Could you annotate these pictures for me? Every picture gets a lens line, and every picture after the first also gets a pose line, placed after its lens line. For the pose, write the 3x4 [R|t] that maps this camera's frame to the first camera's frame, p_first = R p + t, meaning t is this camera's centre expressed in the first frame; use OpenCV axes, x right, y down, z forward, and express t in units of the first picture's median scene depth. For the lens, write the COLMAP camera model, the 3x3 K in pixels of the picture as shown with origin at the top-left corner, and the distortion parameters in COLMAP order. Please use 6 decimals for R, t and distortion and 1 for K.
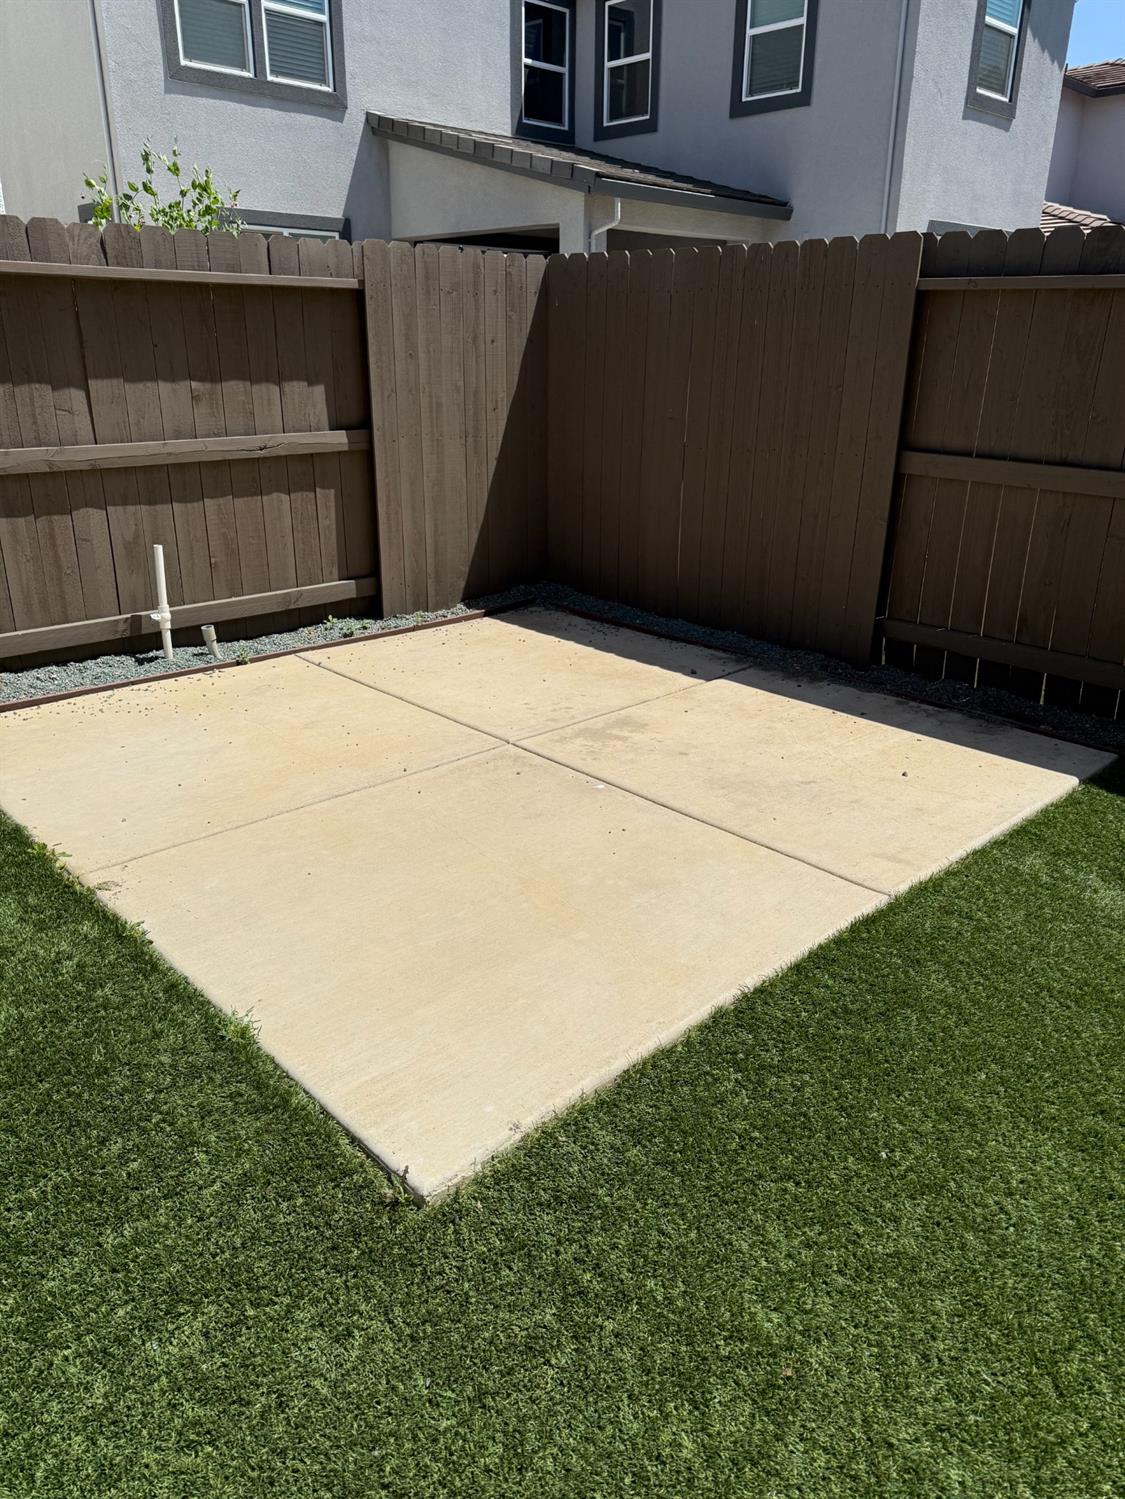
lens RADIAL K [[1060.8, 0, 563.5], [0, 1060.8, 753.5], [0, 0, 1]] dist [-0.000066, 0.001092]
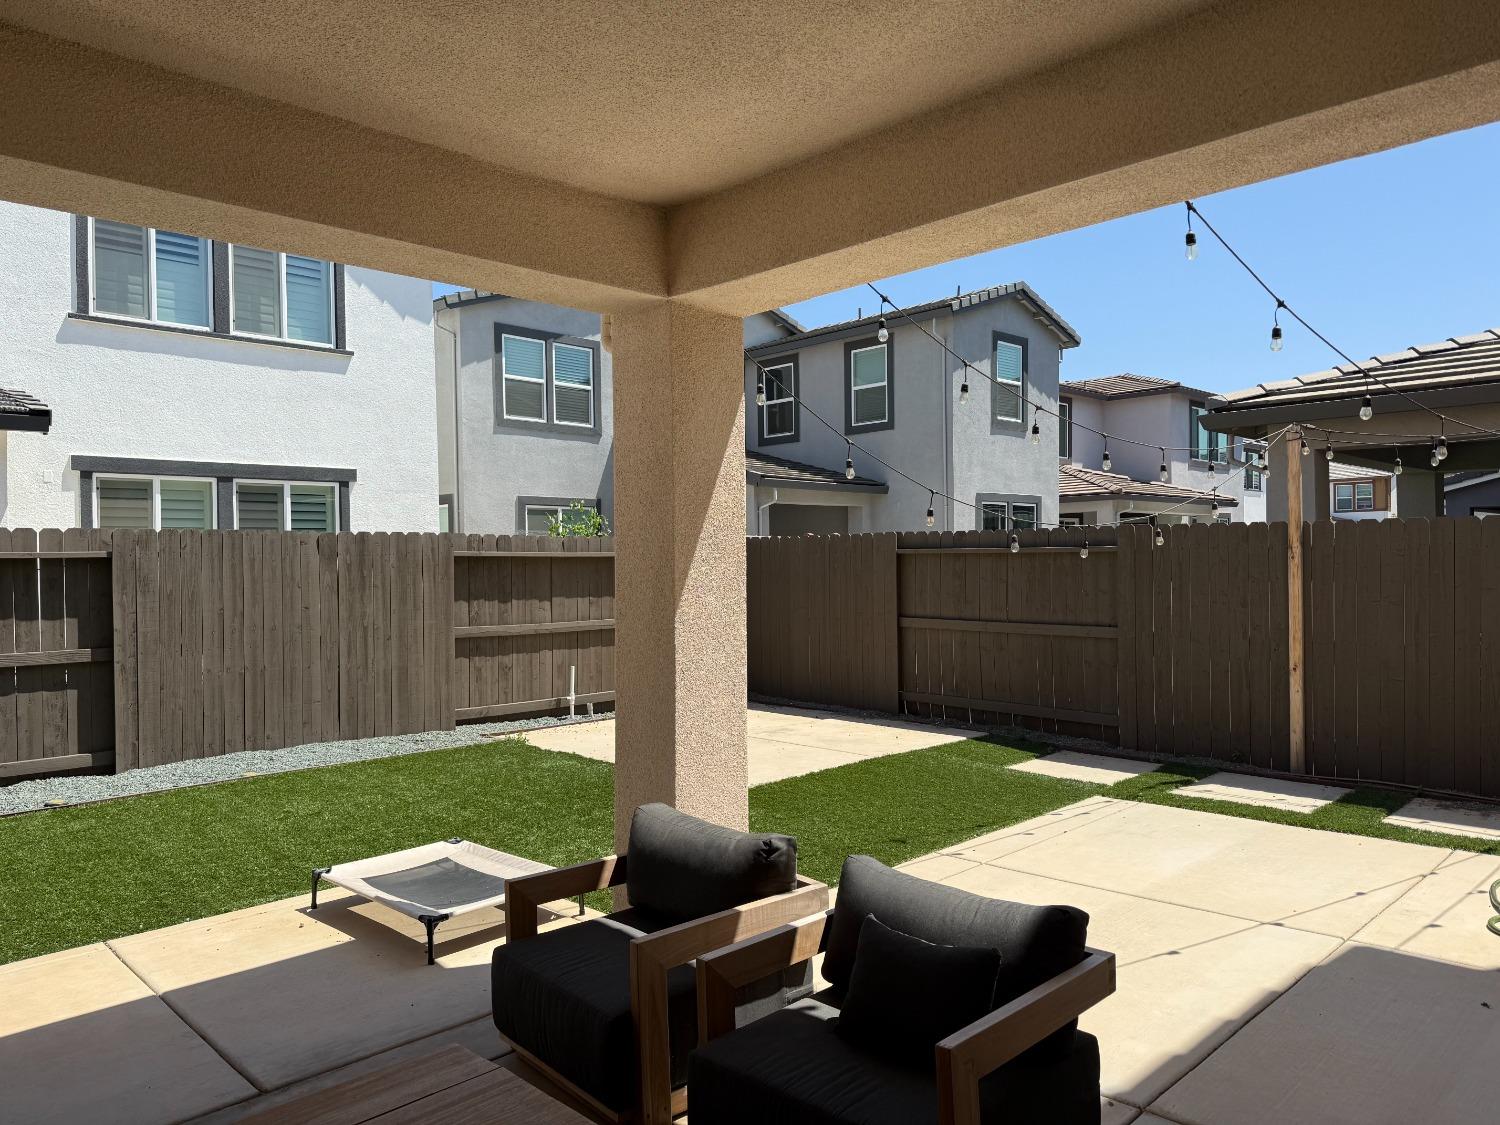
lens RADIAL K [[1061.5, 0, 749.9], [0, 1061.5, 564.6], [0, 0, 1]] dist [-0.000066, 0.001092]
pose [[0.999584, -0.023255, 0.017042, -0.016940], [0.027849, 0.931749, -0.362033, 0.162337], [-0.007459, 0.362357, 0.932010, -0.445059]]
